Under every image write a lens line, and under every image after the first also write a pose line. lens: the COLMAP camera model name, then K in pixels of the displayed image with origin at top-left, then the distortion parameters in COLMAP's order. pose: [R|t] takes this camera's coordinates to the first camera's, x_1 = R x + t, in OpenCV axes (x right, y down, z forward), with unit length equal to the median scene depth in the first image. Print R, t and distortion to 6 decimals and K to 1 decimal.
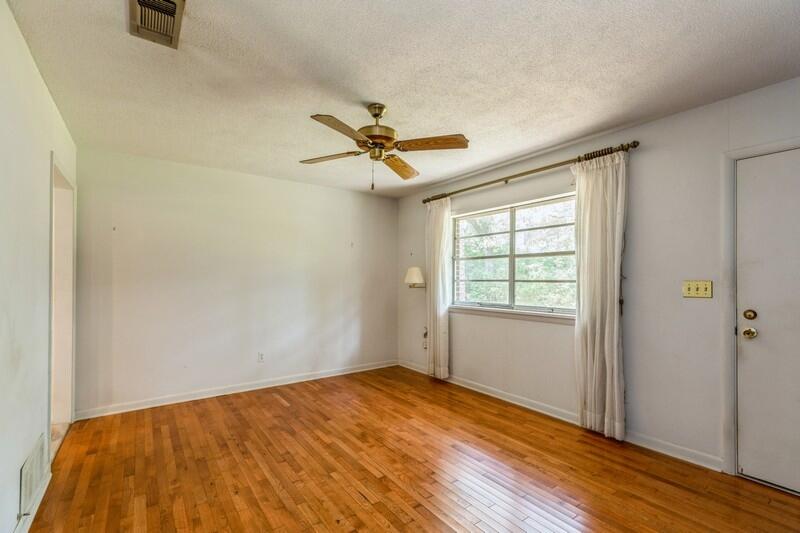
lens RADIAL K [[372.8, 0, 405.8], [0, 372.8, 276.1], [0, 0, 1]] dist [0.000977, 0.000214]
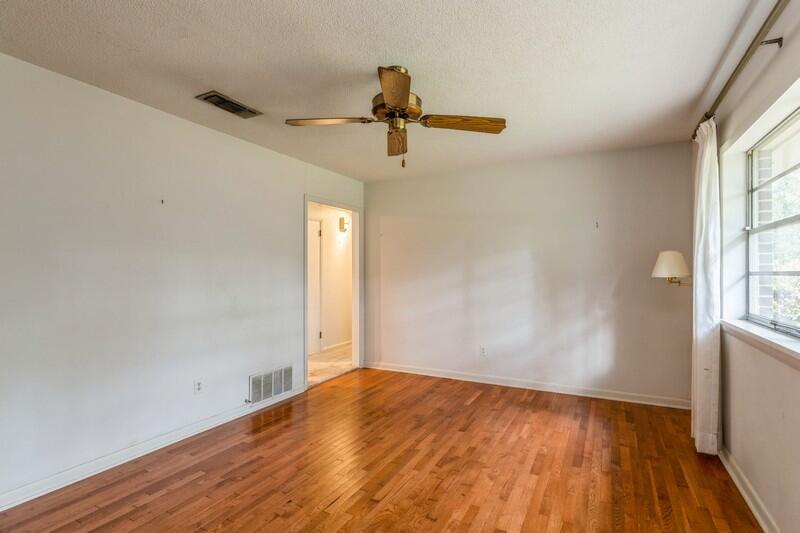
lens RADIAL K [[386.4, 0, 400.0], [0, 386.4, 266.5], [0, 0, 1]] dist [-0.000840, -0.000035]
pose [[0.437600, -0.010818, -0.899105, 0.518346], [0.008065, 0.999935, -0.008106, 0.007003], [0.899134, -0.003704, 0.437659, 0.451027]]
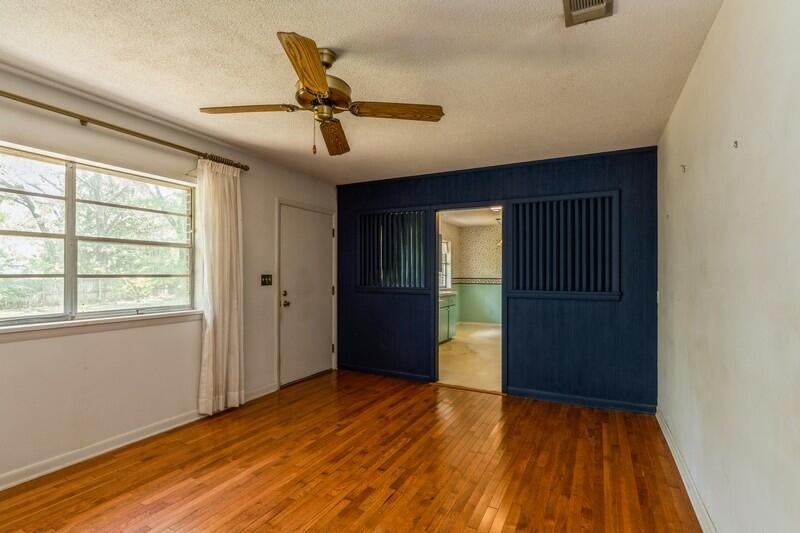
lens RADIAL K [[386.4, 0, 400.0], [0, 386.4, 266.5], [0, 0, 1]] dist [-0.000840, -0.000035]
pose [[-0.456914, 0.015276, 0.889380, -0.635678], [-0.009512, 0.999711, -0.022058, 0.007038], [-0.889460, -0.018538, -0.456637, 0.893965]]
